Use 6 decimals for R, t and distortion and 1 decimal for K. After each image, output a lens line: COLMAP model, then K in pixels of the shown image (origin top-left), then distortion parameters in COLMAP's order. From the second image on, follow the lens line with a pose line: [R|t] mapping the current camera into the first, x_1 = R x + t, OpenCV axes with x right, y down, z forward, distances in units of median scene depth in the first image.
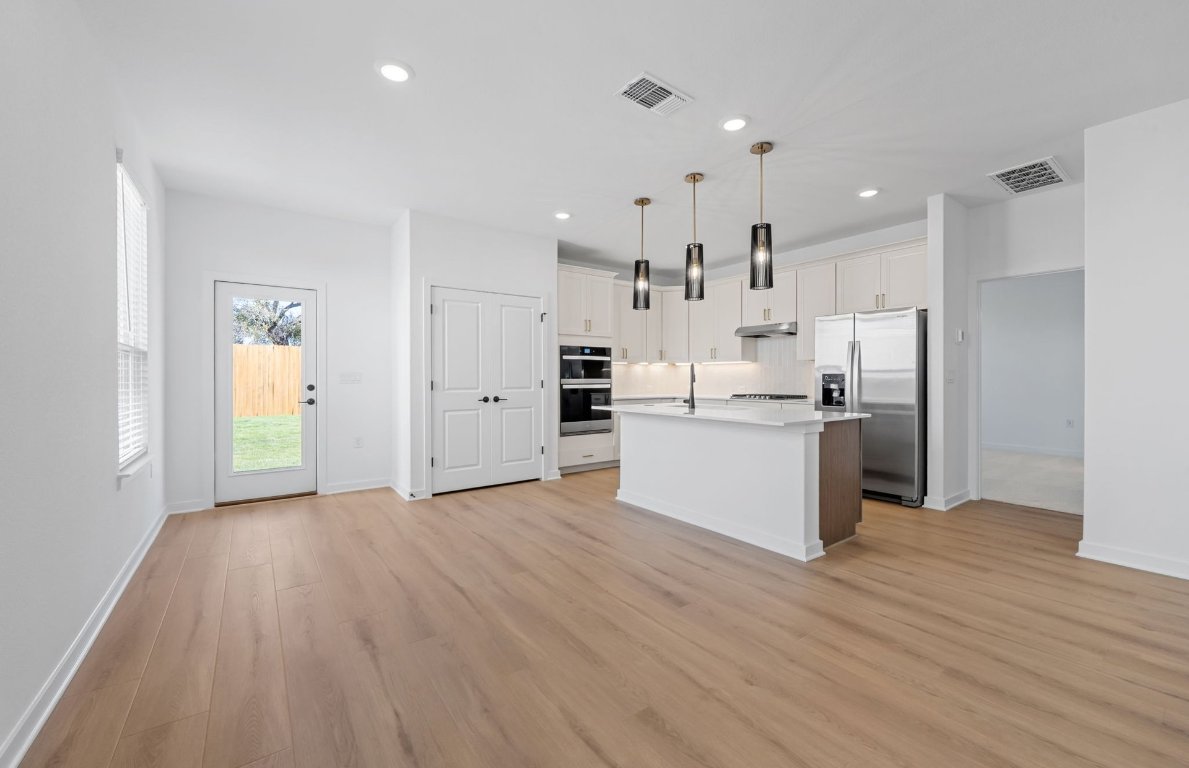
lens RADIAL K [[472.5, 0, 594.5], [0, 472.5, 384.0], [0, 0, 1]] dist [0.000403, 0.000131]
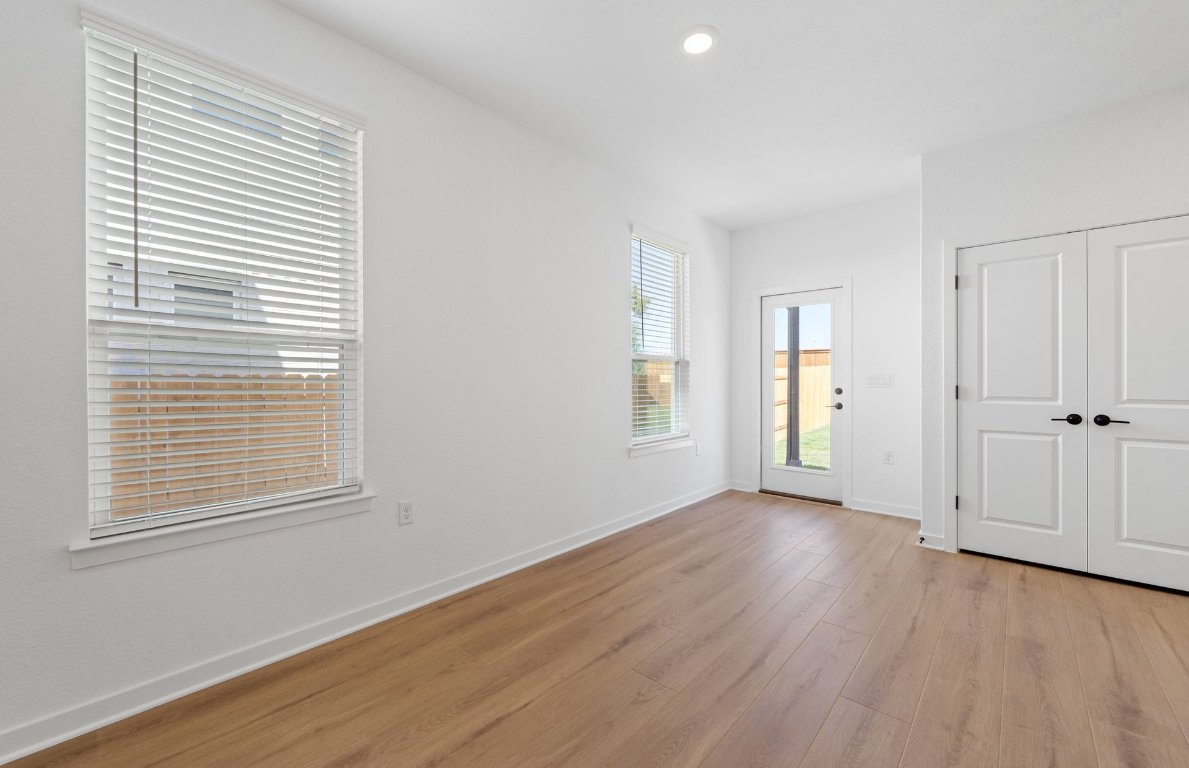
lens RADIAL K [[472.5, 0, 594.5], [0, 472.5, 384.0], [0, 0, 1]] dist [0.000403, 0.000131]
pose [[0.205357, 0.008769, -0.978648, 0.265106], [-0.013959, 0.999884, 0.006030, -0.006664], [0.978588, 0.012423, 0.205455, 0.393803]]
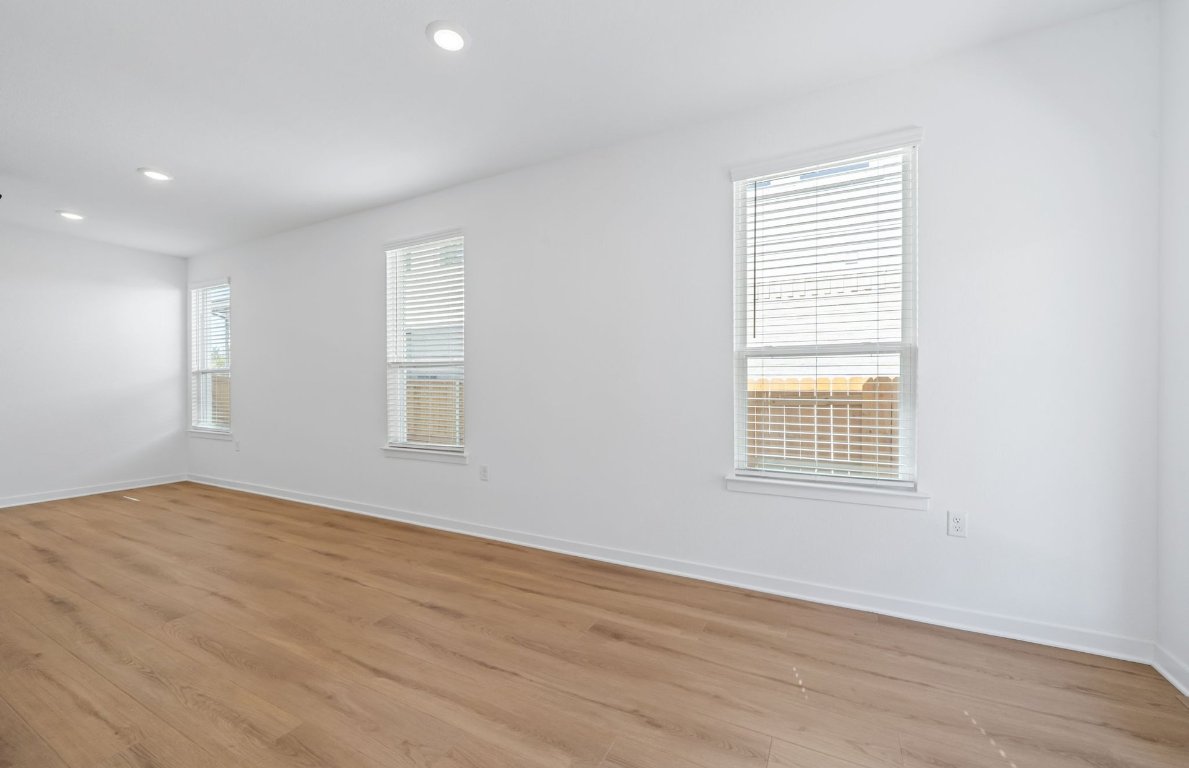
lens RADIAL K [[463.3, 0, 592.8], [0, 463.3, 363.7], [0, 0, 1]] dist [0.000374, -0.000132]
pose [[-0.895239, -0.018254, -0.445212, -0.168416], [-0.004751, 0.999495, -0.031427, -0.019706], [0.445561, -0.026019, -0.894873, 1.220209]]
